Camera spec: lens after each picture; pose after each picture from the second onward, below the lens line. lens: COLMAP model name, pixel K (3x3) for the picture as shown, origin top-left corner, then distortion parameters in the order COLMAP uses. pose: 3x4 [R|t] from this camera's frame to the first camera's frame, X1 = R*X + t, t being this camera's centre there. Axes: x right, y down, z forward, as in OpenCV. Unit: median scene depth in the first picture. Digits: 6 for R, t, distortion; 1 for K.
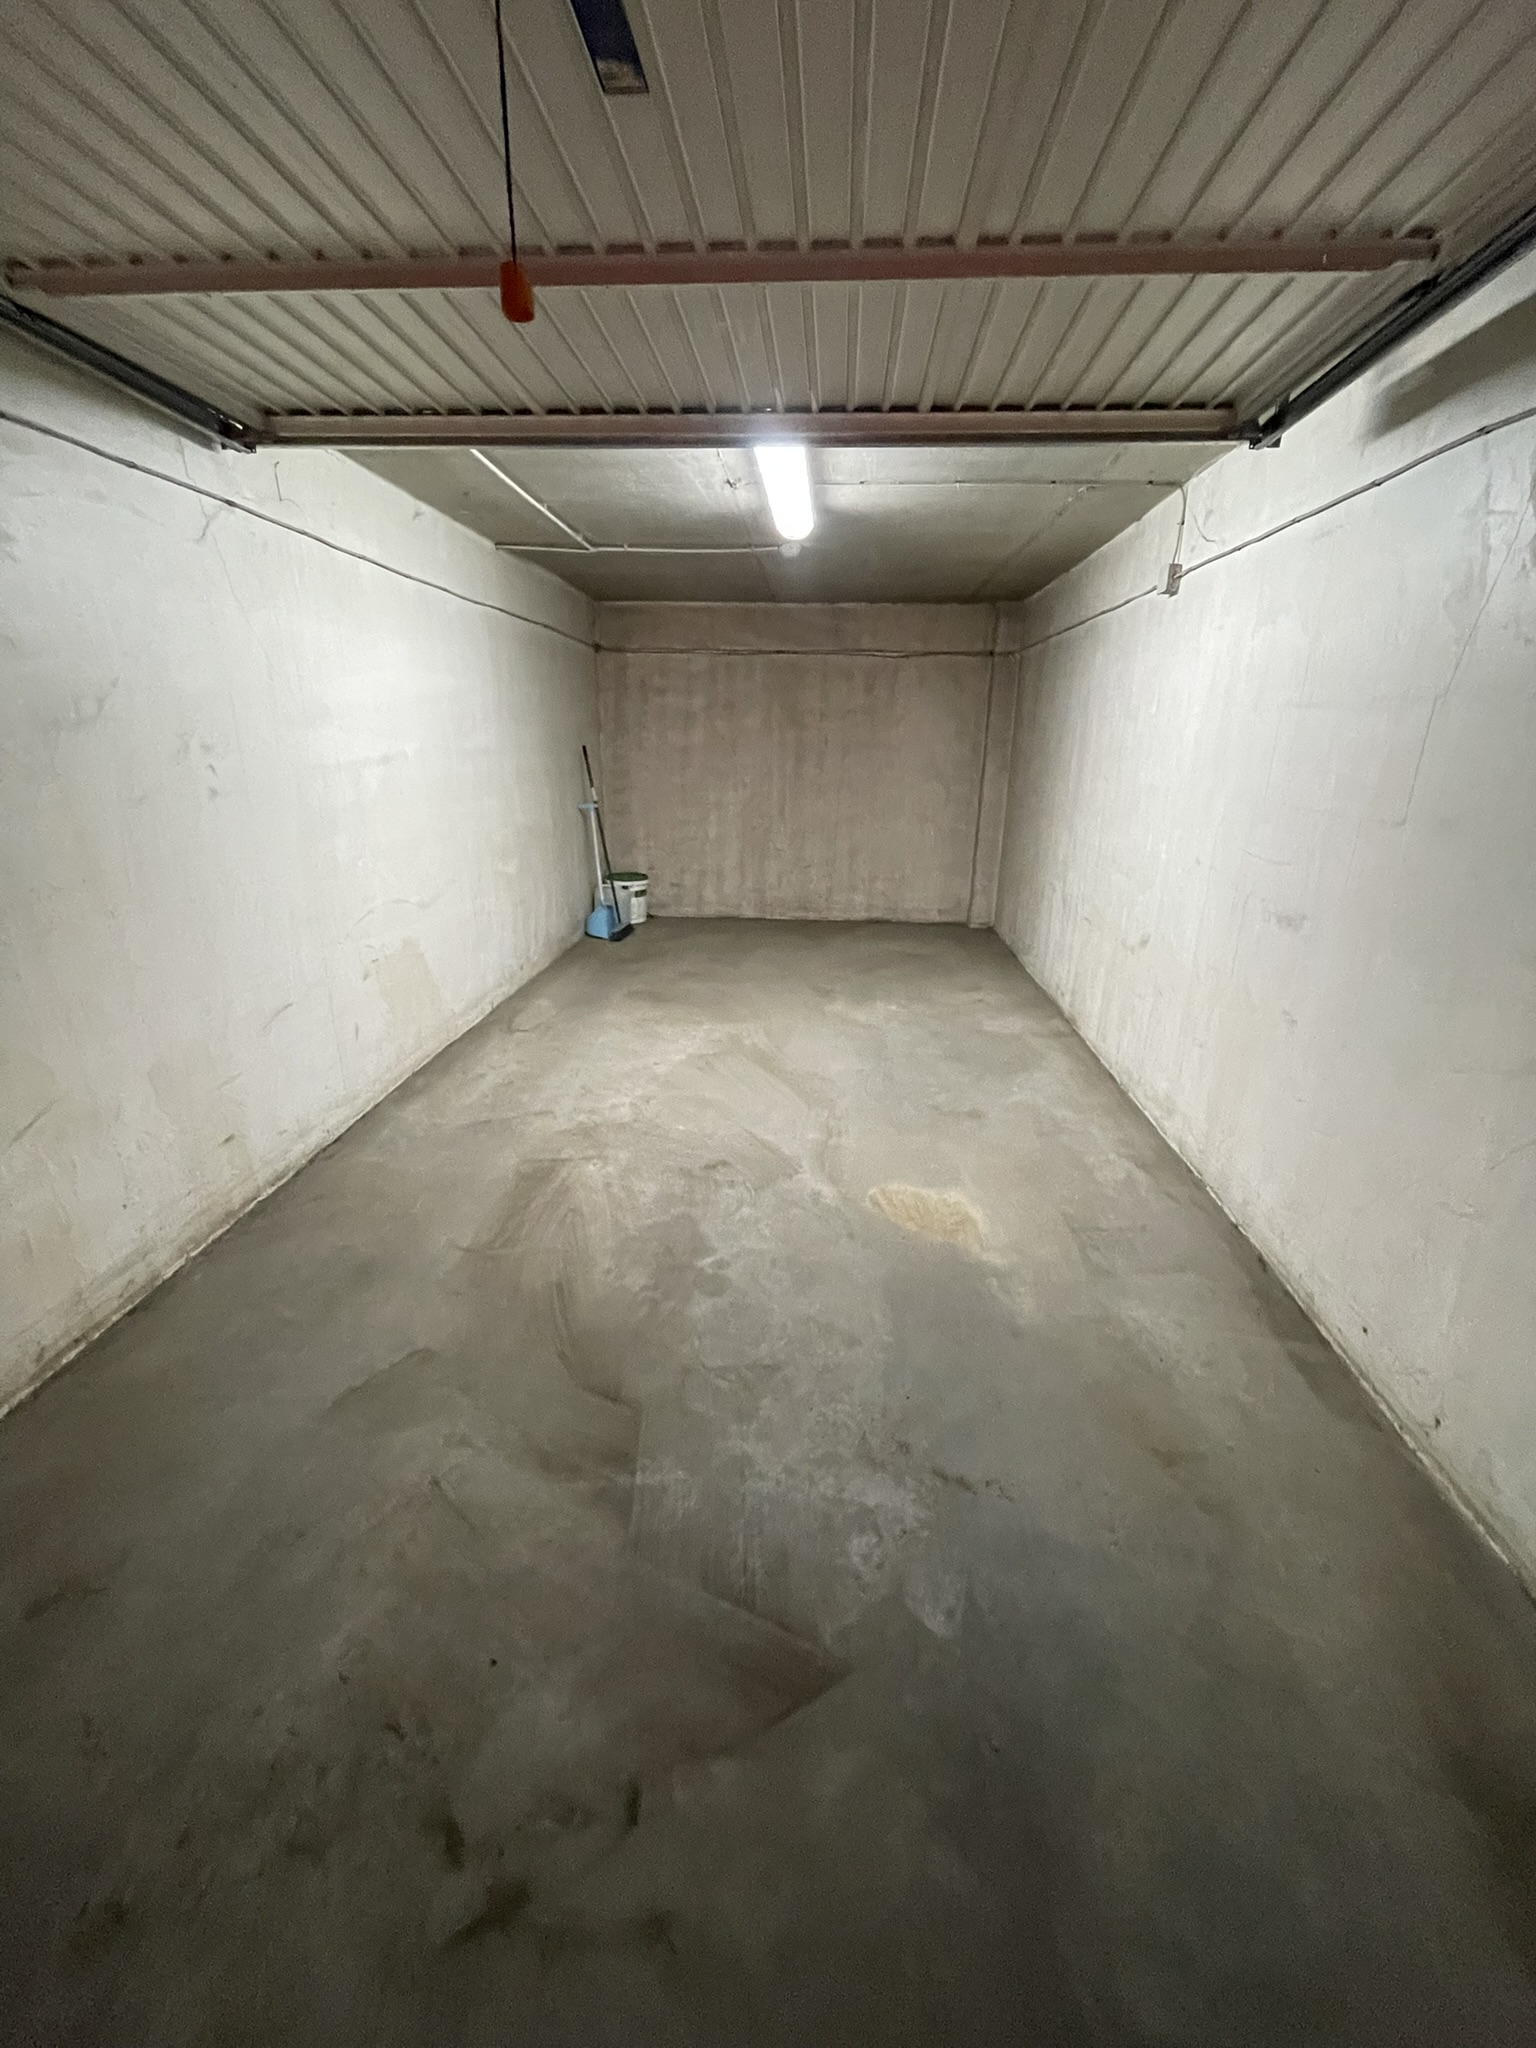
lens RADIAL K [[829.9, 0, 769.9], [0, 829.9, 1020.4], [0, 0, 1]] dist [0.000405, -0.000174]
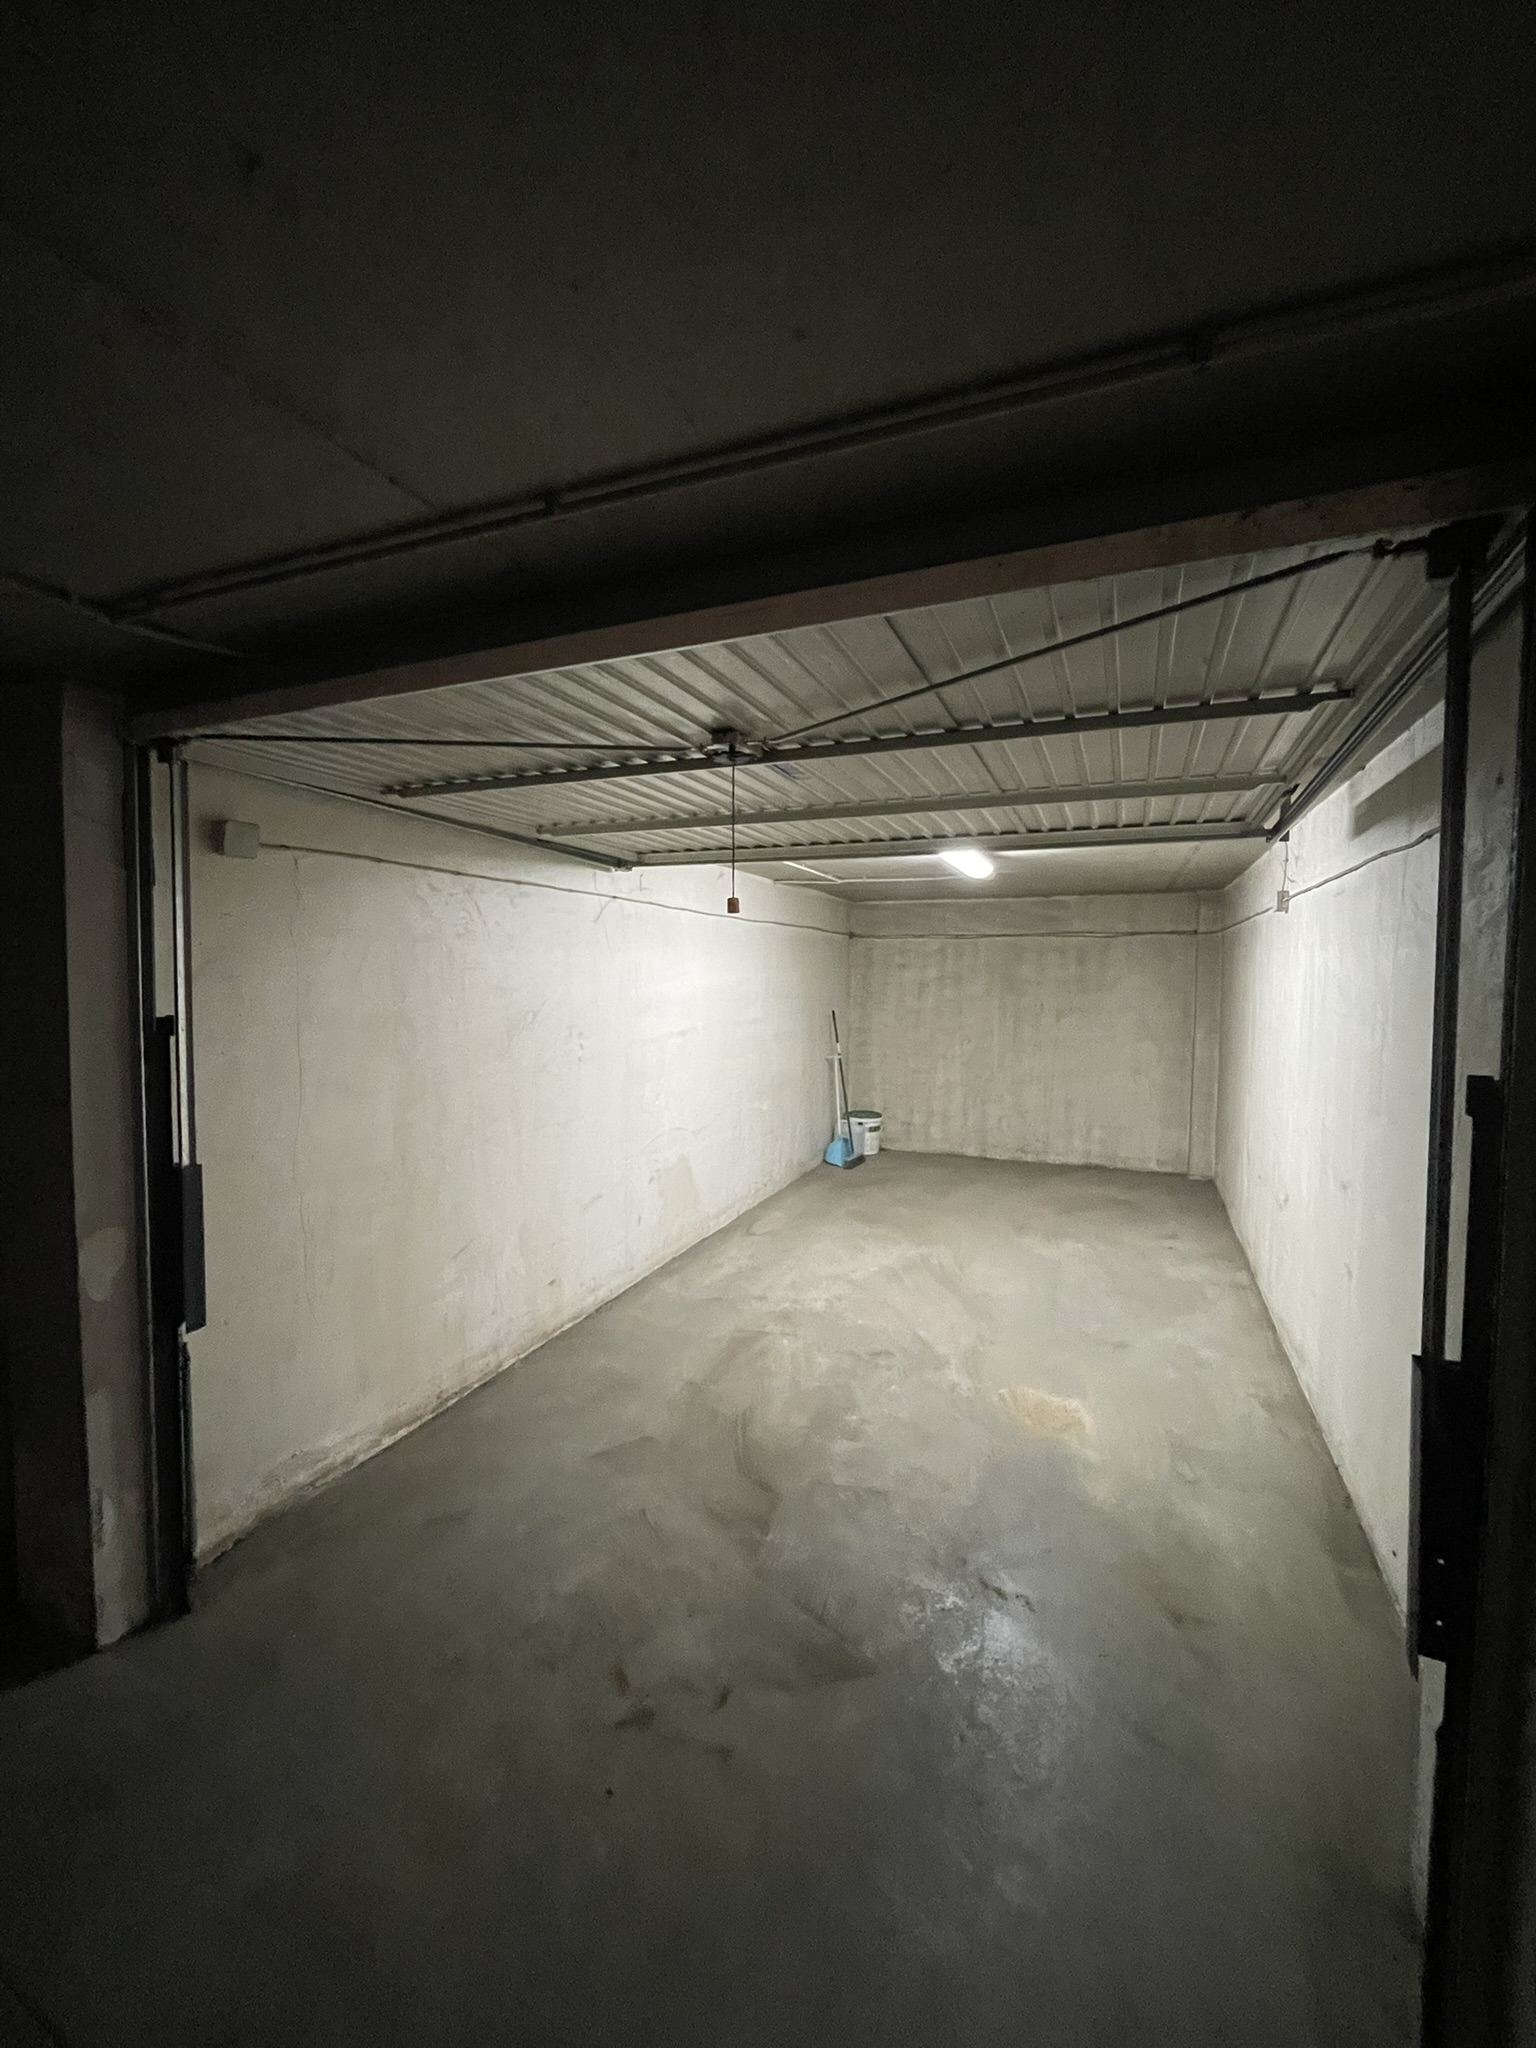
lens RADIAL K [[829.9, 0, 769.9], [0, 829.9, 1020.4], [0, 0, 1]] dist [0.000405, -0.000174]
pose [[0.947002, 0.009262, -0.321095, 0.156262], [-0.096506, 0.961611, -0.256887, 0.026939], [0.306390, 0.274260, 0.911541, -0.297205]]
